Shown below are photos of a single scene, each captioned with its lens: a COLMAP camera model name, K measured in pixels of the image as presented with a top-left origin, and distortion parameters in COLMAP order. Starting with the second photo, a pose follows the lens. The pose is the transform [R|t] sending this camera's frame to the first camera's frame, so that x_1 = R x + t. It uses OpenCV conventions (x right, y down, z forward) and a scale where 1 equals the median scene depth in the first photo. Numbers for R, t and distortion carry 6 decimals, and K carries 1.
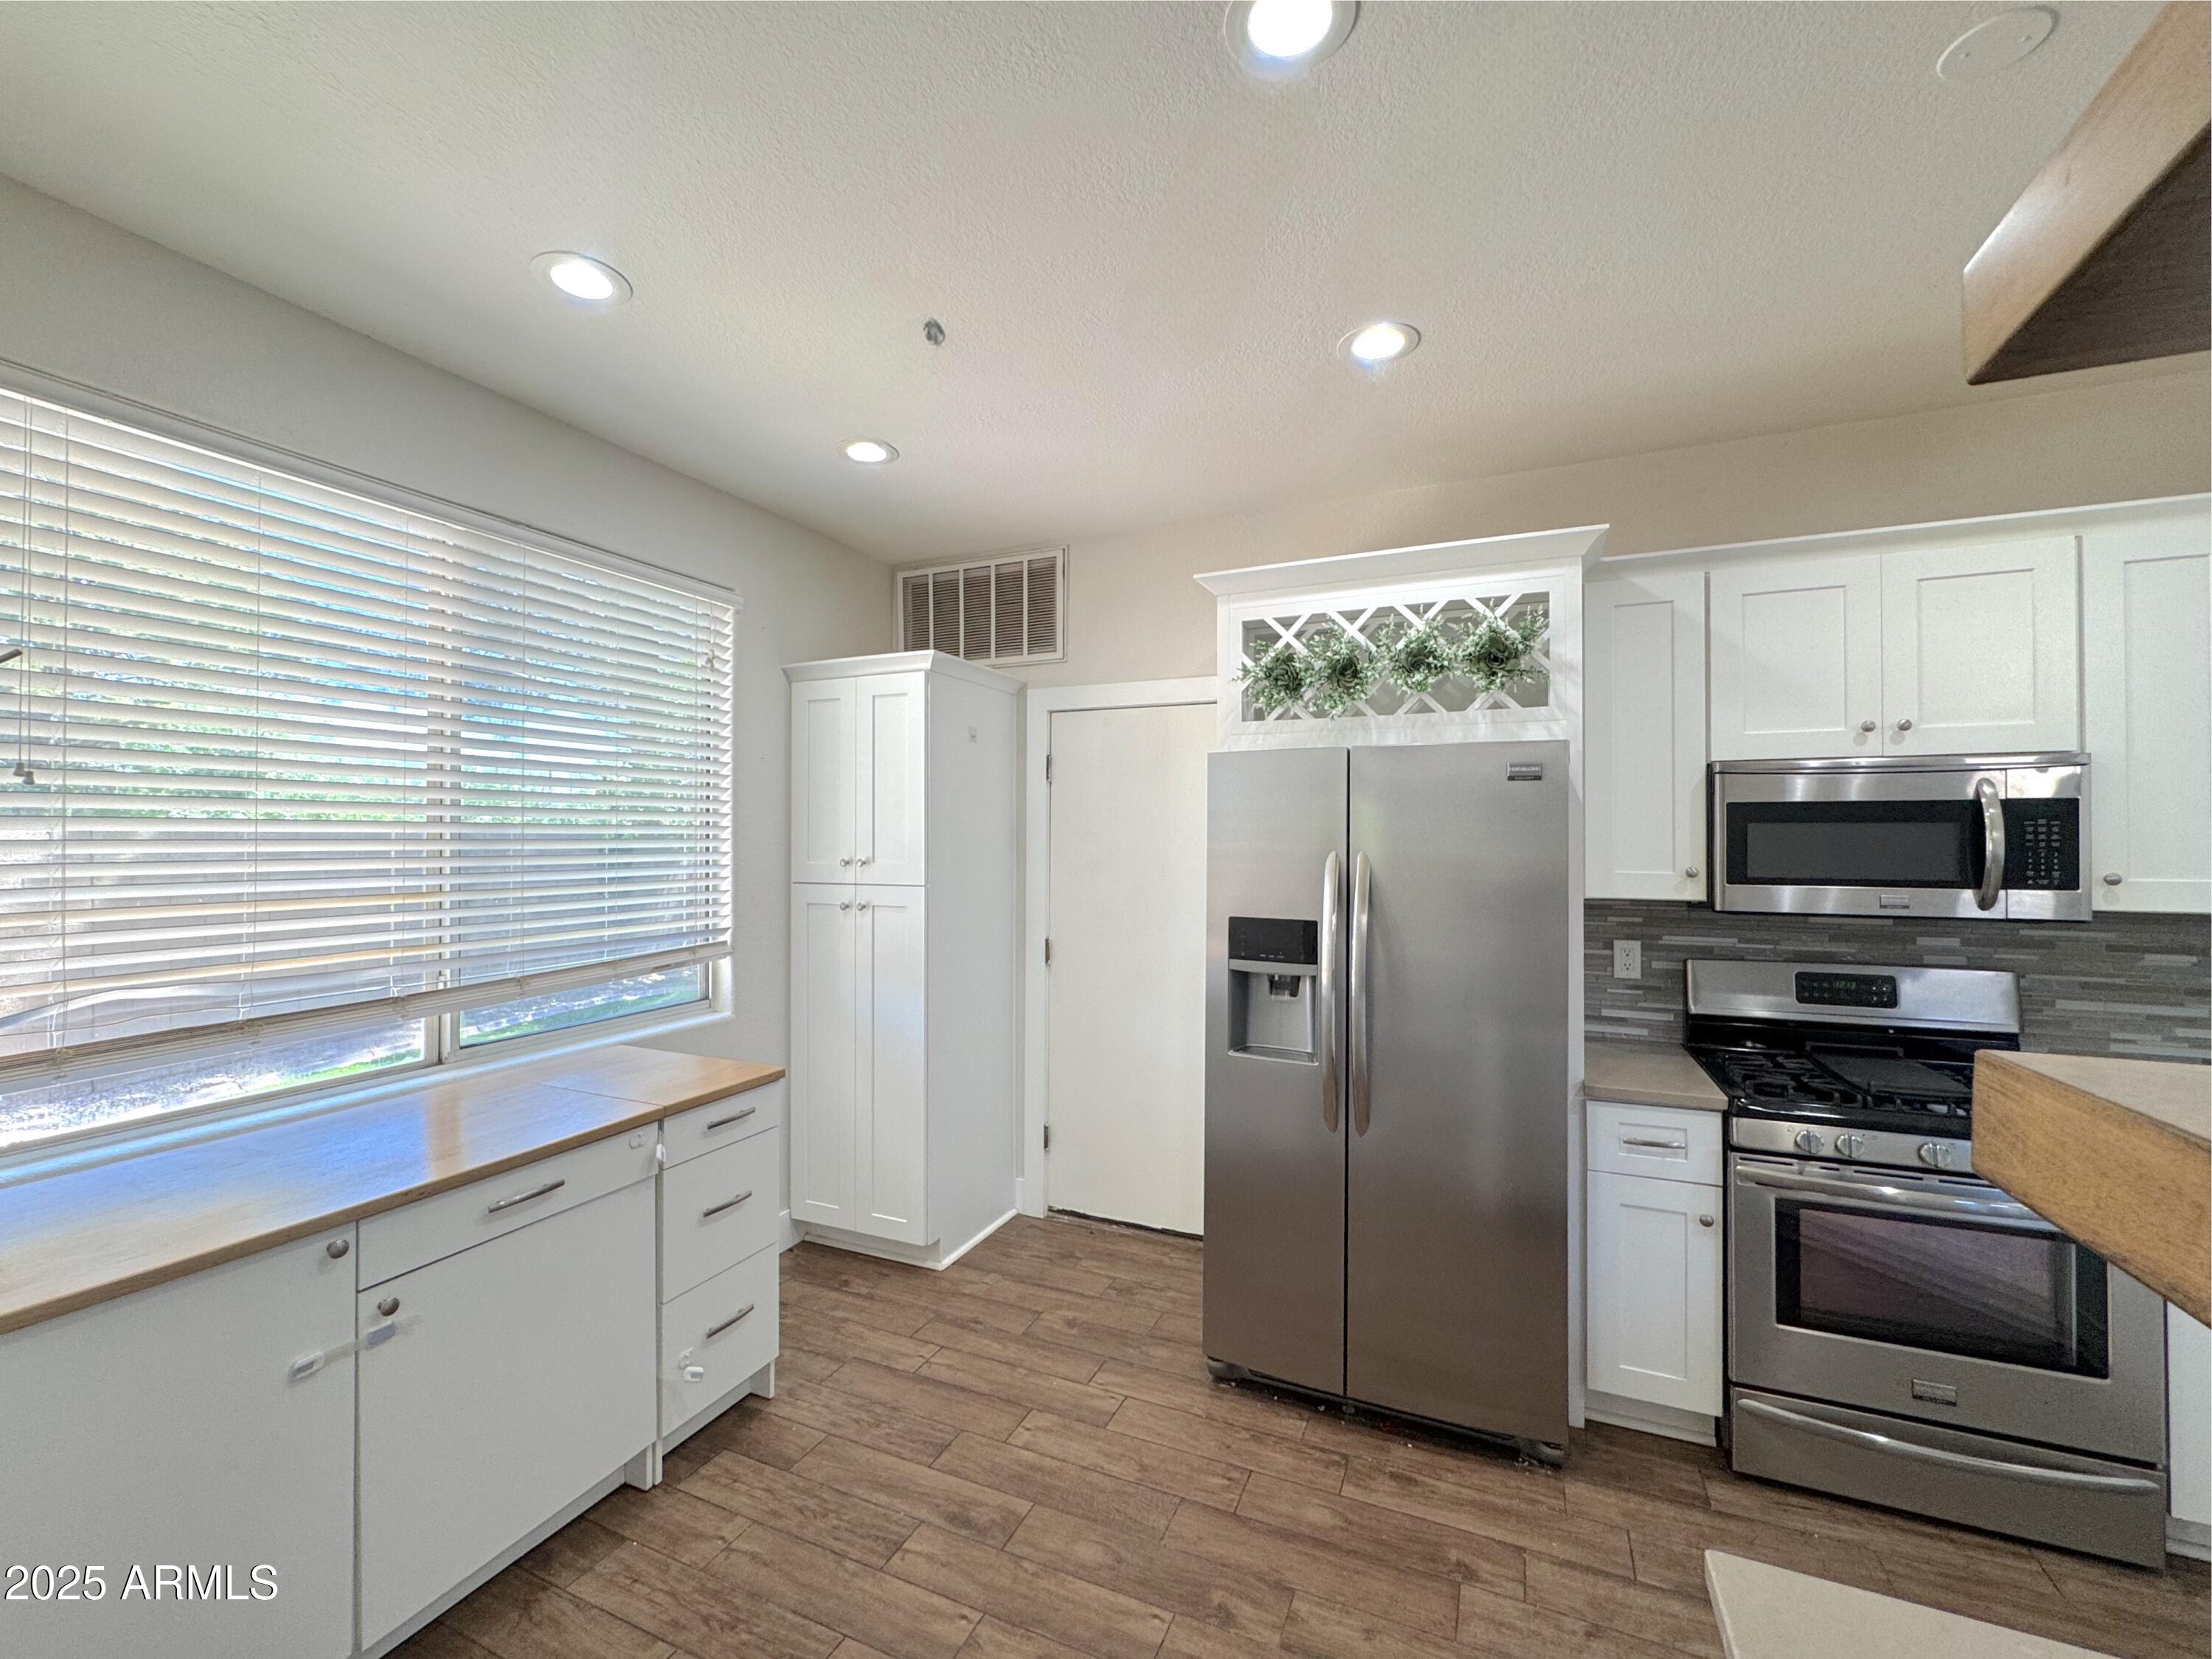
lens RADIAL K [[914.3, 0, 1106.0], [0, 914.3, 829.5], [0, 0, 1]] dist [-0.003686, 0.000005]
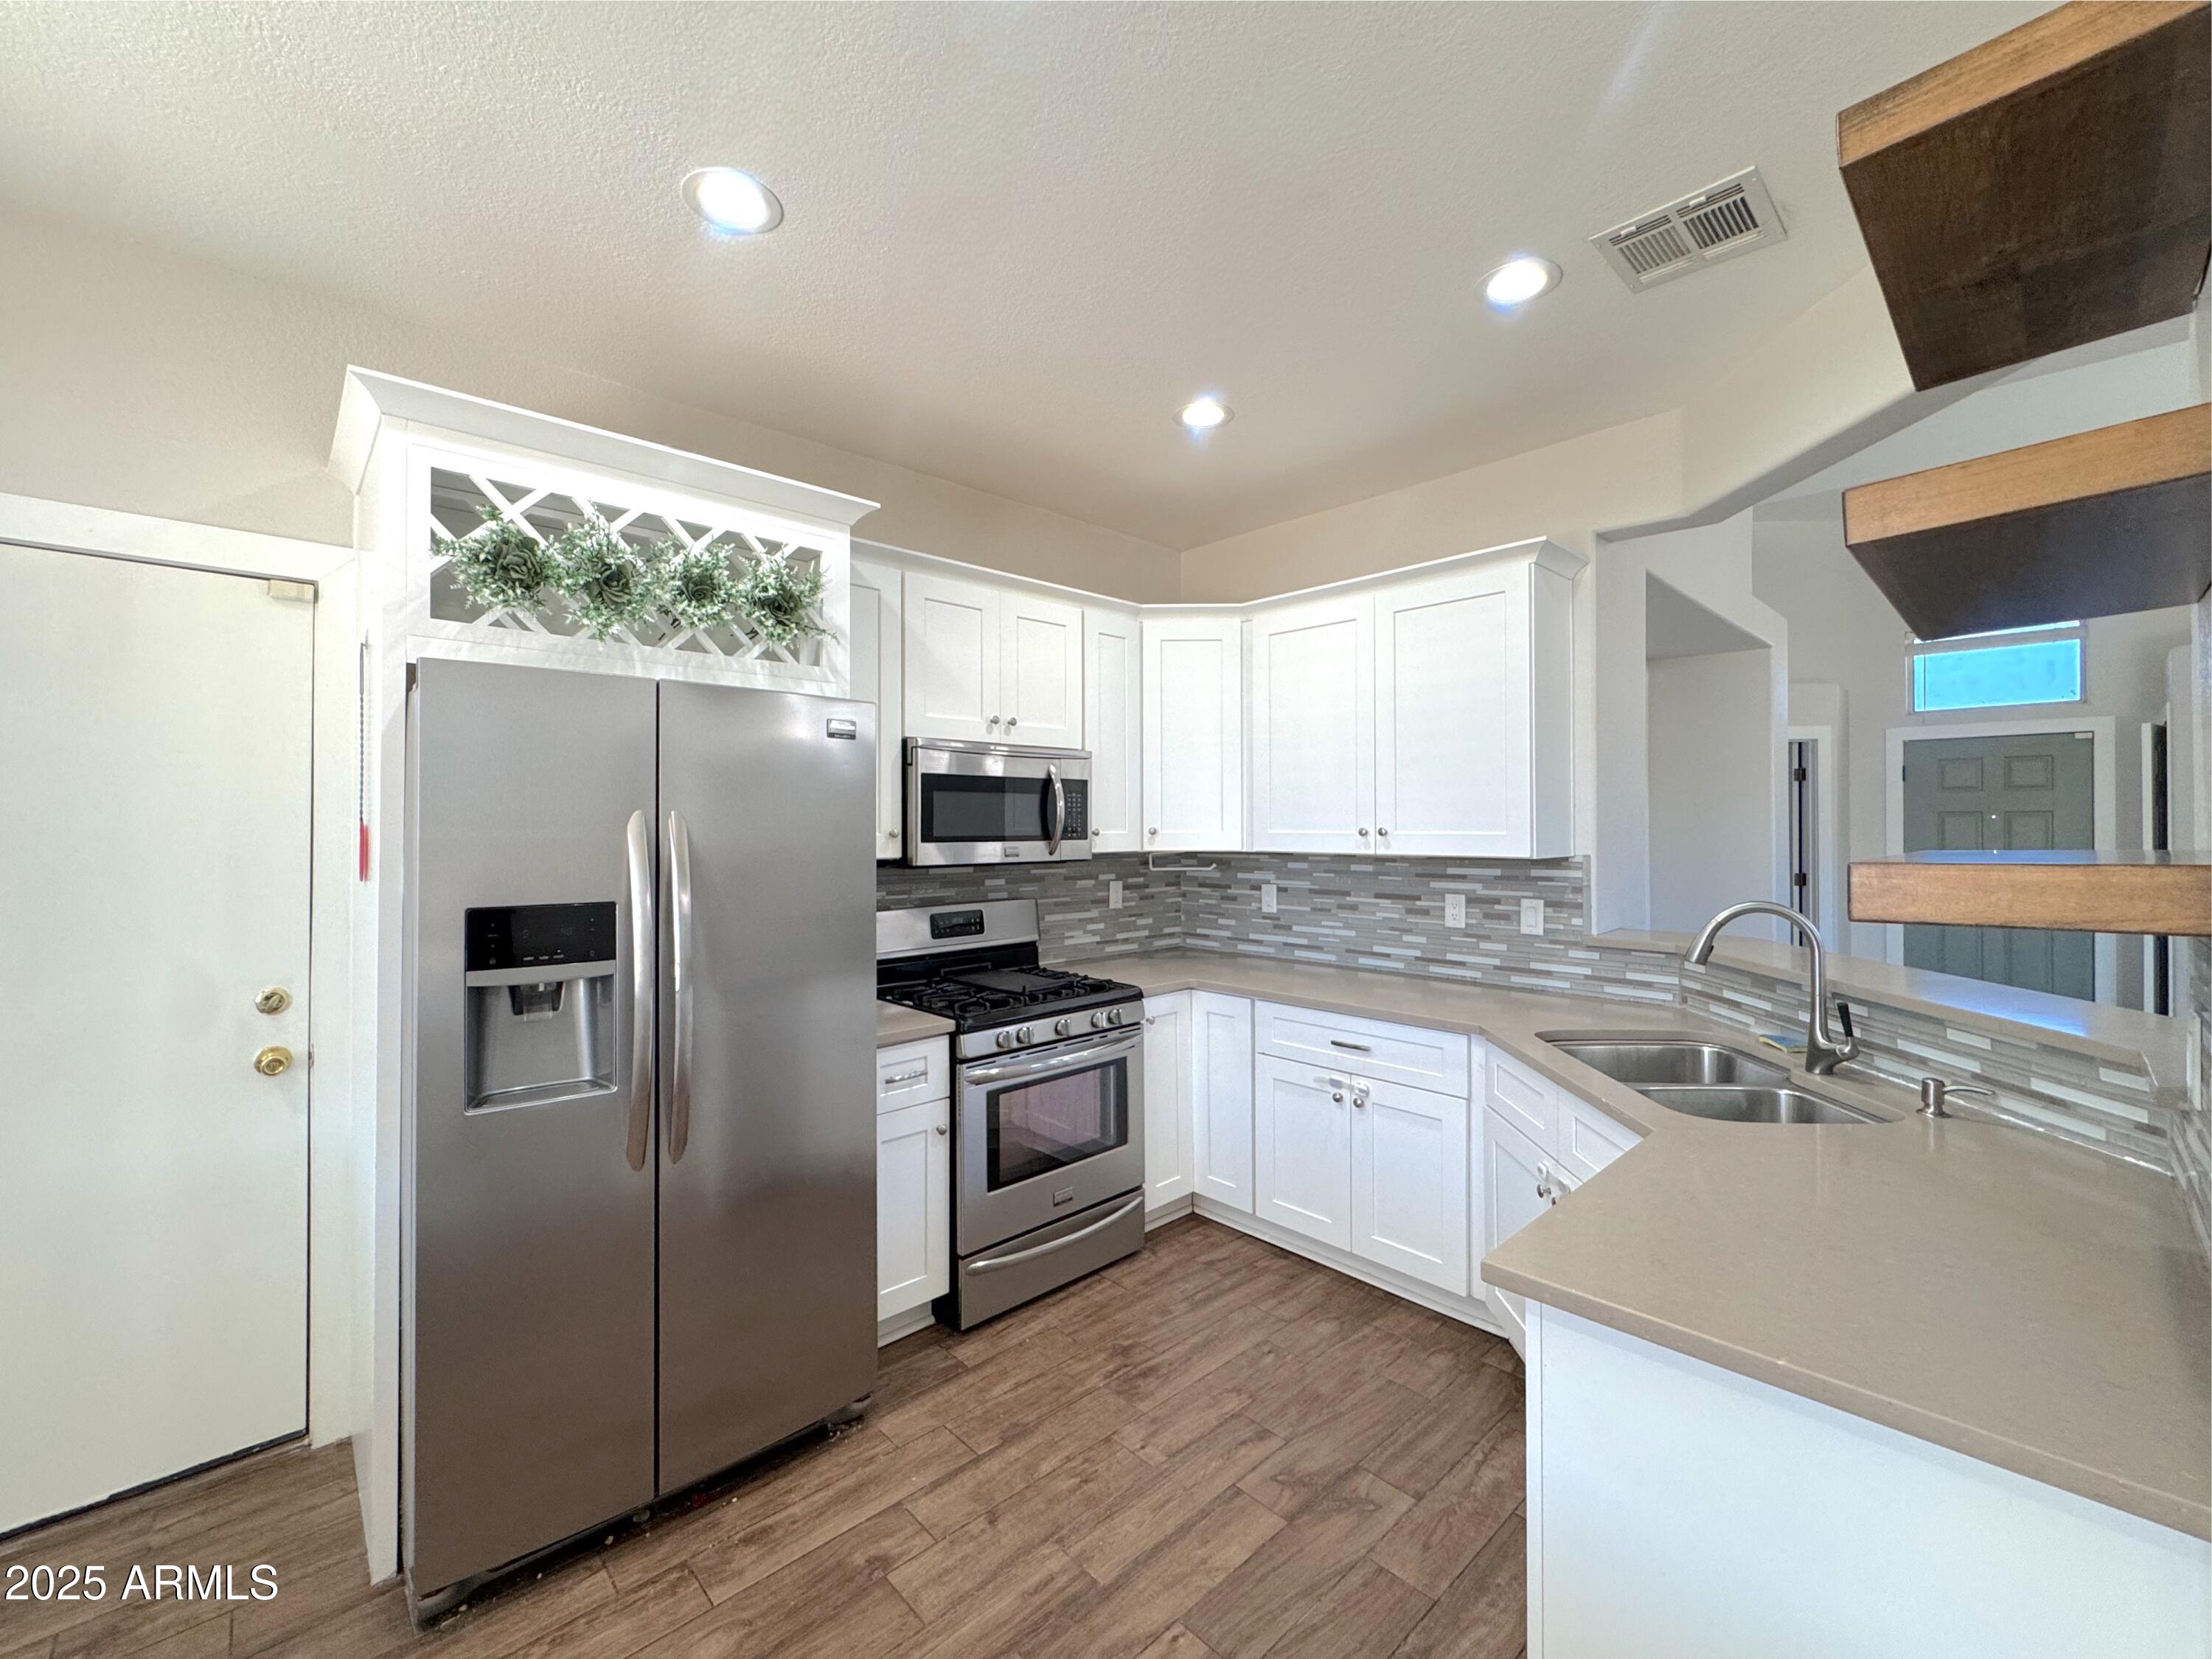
lens RADIAL K [[913.7, 0, 1106.8], [0, 913.7, 819.7], [0, 0, 1]] dist [-0.003719, -0.000104]
pose [[0.388121, 0.002180, 0.921606, -0.304931], [-0.006869, 0.999976, 0.000527, 0.028043], [-0.921583, -0.006535, 0.388127, 0.324915]]
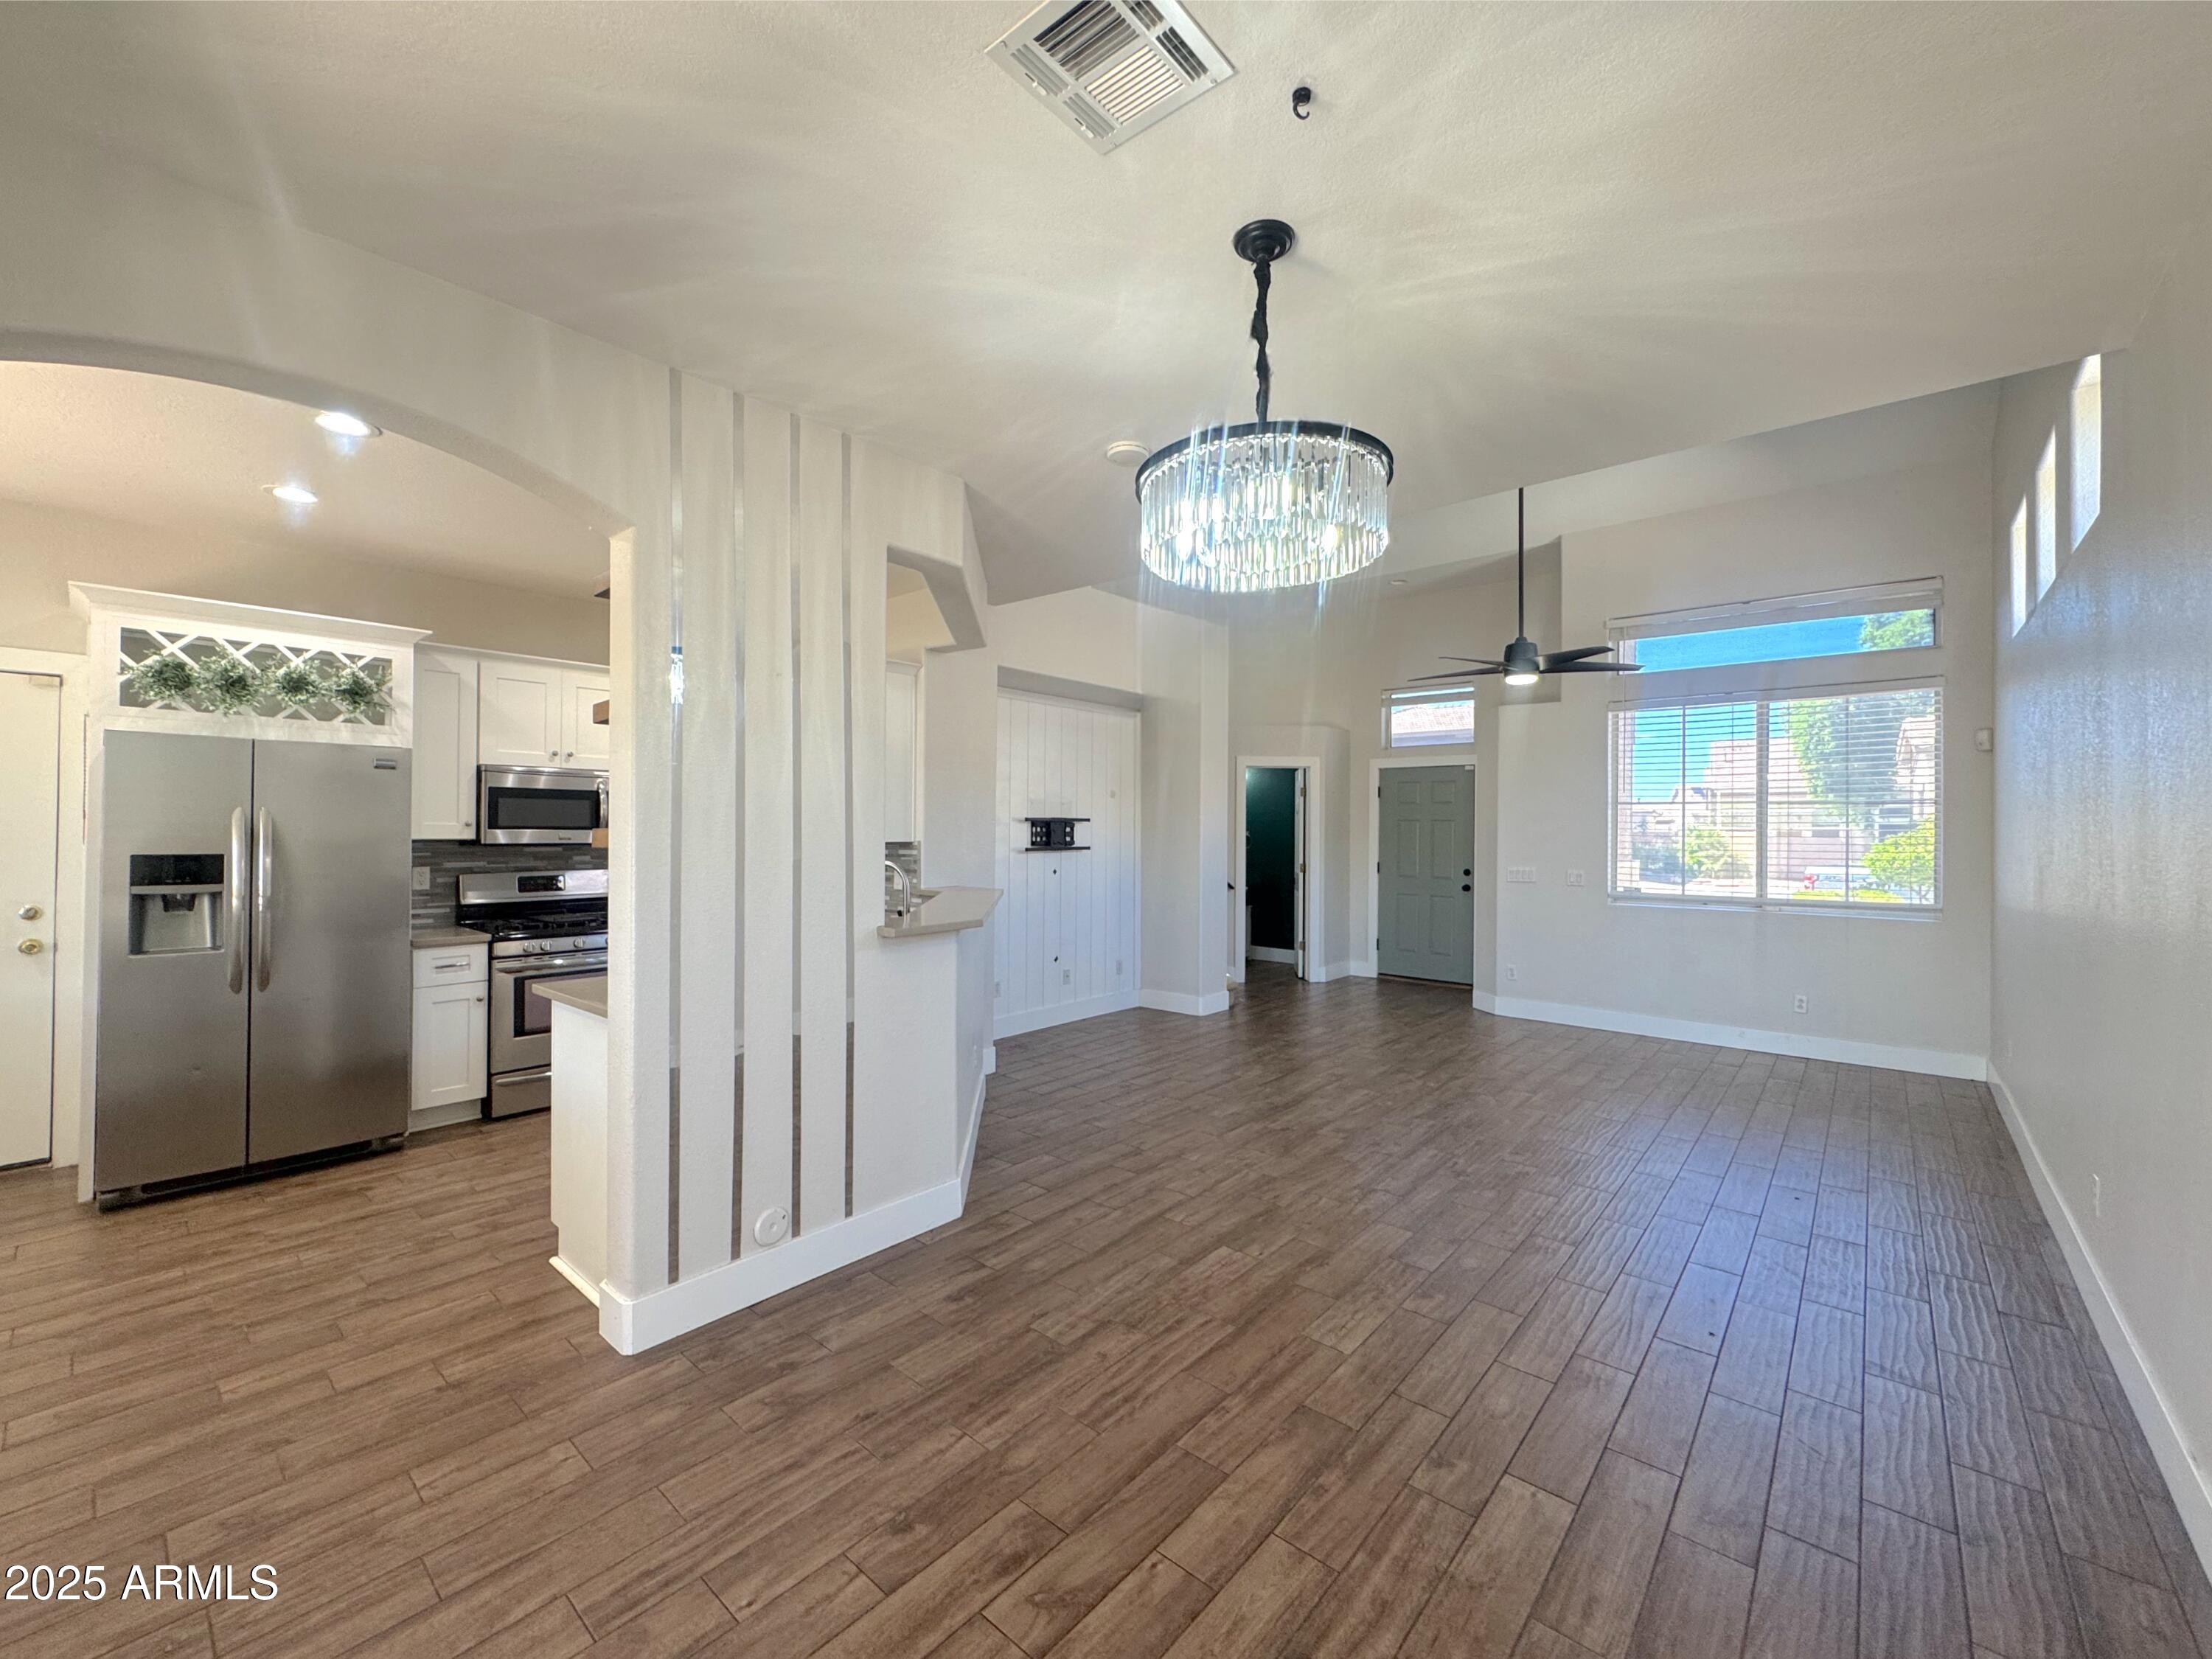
lens RADIAL K [[892.0, 0, 1104.5], [0, 892.0, 825.0], [0, 0, 1]] dist [-0.002630, 0.000122]
pose [[0.288643, 0.004916, 0.957424, -0.723928], [-0.016464, 0.999864, -0.000170, 0.029241], [-0.957295, -0.015713, 0.288684, -0.764098]]
